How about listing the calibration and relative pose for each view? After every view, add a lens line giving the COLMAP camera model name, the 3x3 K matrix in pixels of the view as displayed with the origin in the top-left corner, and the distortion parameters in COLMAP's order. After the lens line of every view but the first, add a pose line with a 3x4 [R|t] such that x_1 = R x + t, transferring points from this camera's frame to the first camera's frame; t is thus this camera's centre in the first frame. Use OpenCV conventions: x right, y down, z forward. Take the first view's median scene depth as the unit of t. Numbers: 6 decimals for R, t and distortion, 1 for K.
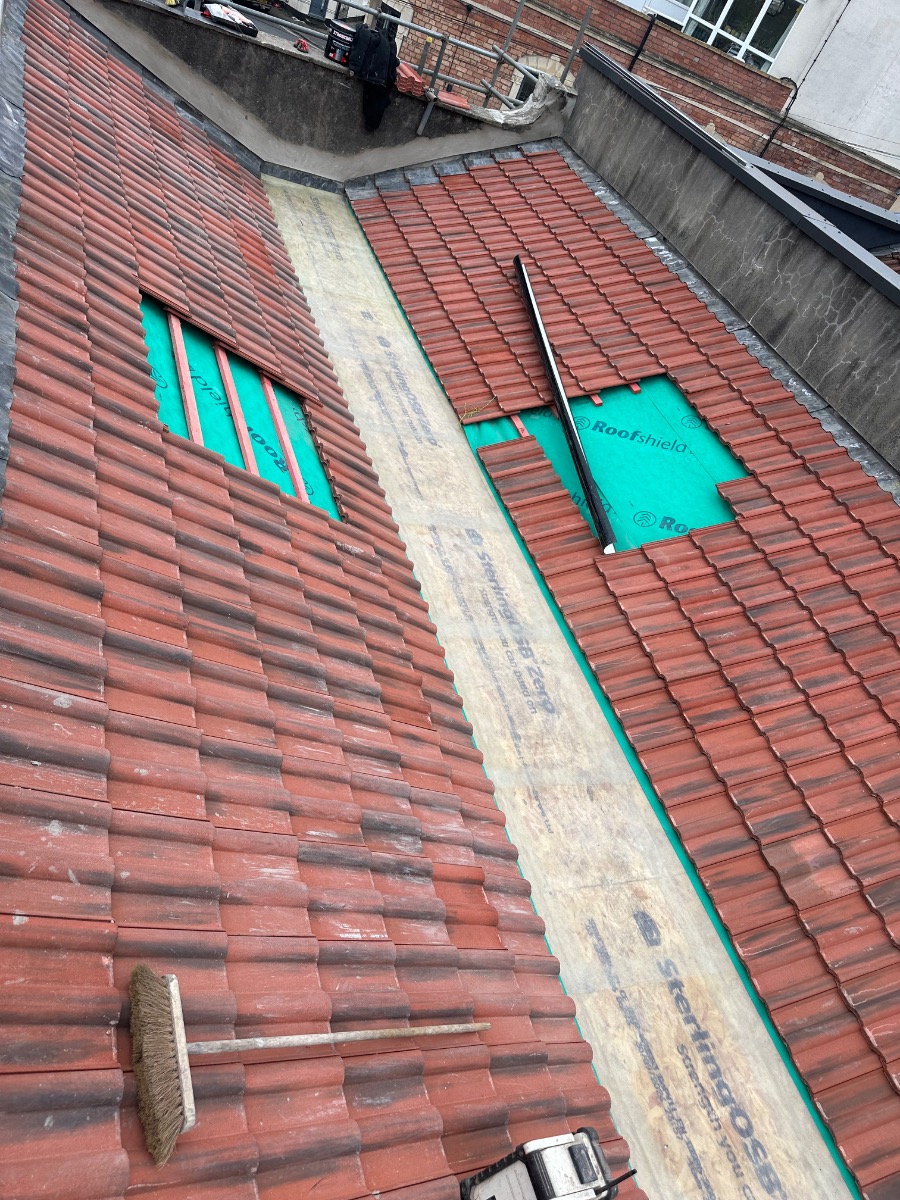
lens RADIAL K [[848.2, 0, 452.3], [0, 848.2, 600.5], [0, 0, 1]] dist [0.058717, -0.062311]
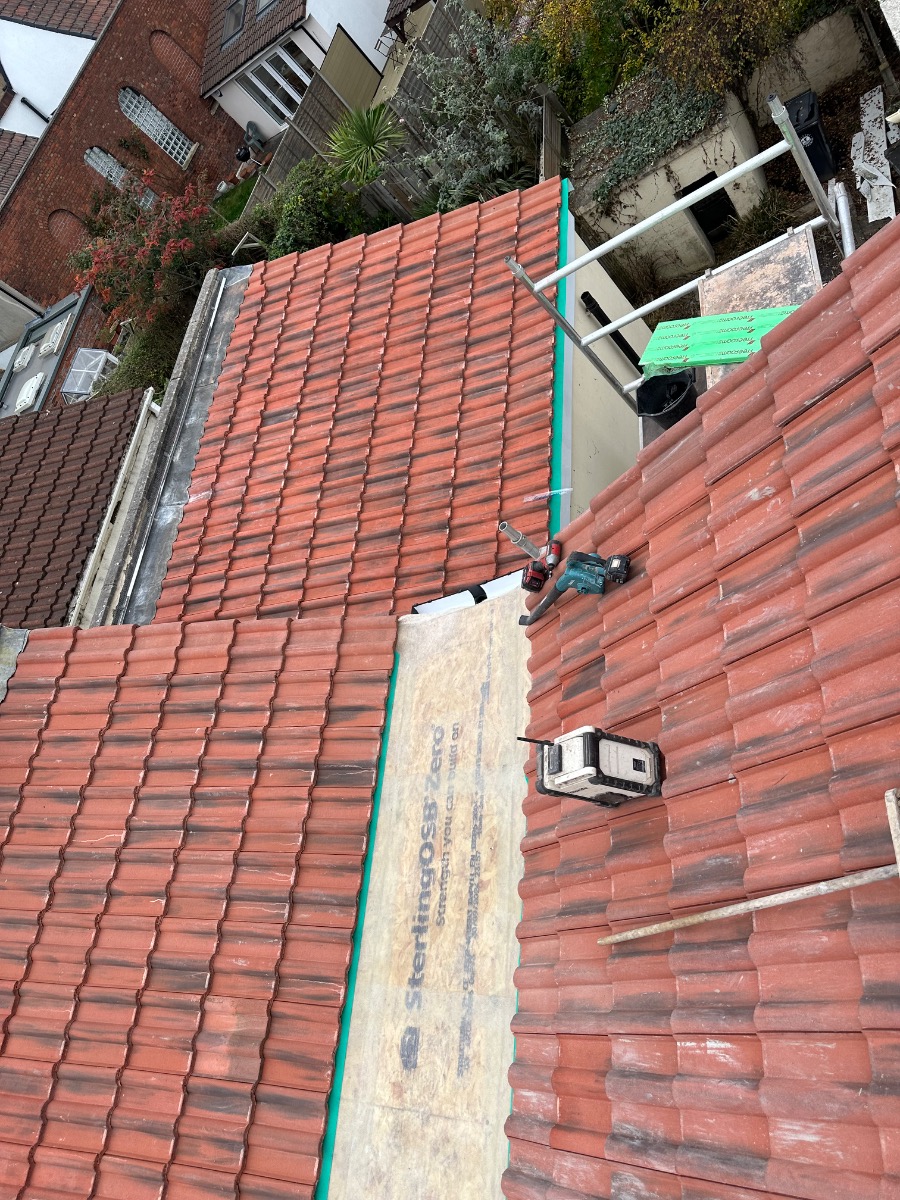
lens RADIAL K [[848.2, 0, 449.9], [0, 848.2, 593.5], [0, 0, 1]] dist [0.058717, -0.062311]
pose [[-0.879855, -0.199695, 0.431250, -0.116456], [0.474783, -0.329482, 0.816102, -0.200336], [-0.020882, 0.922802, 0.384708, 0.191319]]
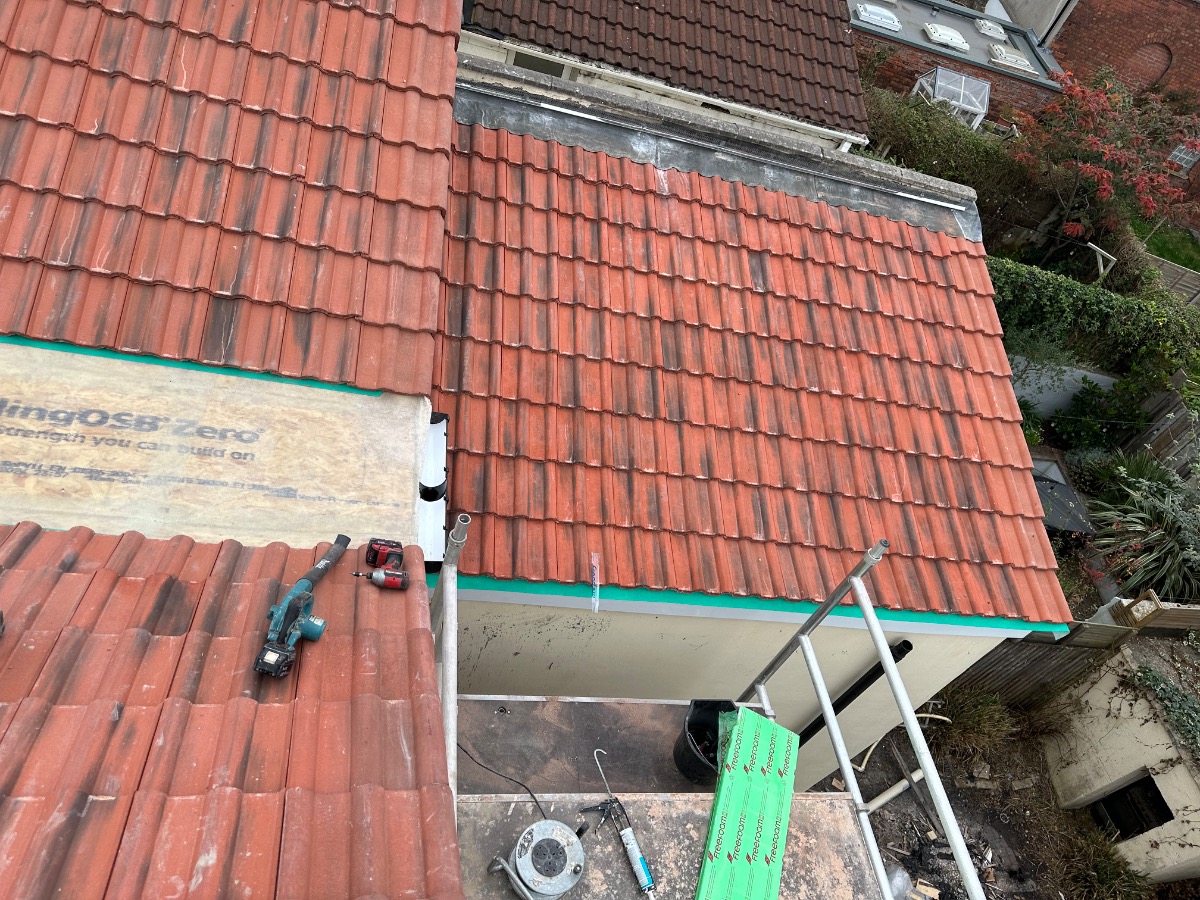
lens RADIAL K [[848.2, 0, 593.8], [0, 848.2, 455.3], [0, 0, 1]] dist [0.058717, -0.062311]
pose [[0.305604, -0.856661, 0.415617, 0.046247], [0.476871, 0.515516, 0.711925, 0.162996], [-0.824136, -0.019371, 0.566061, -0.075176]]
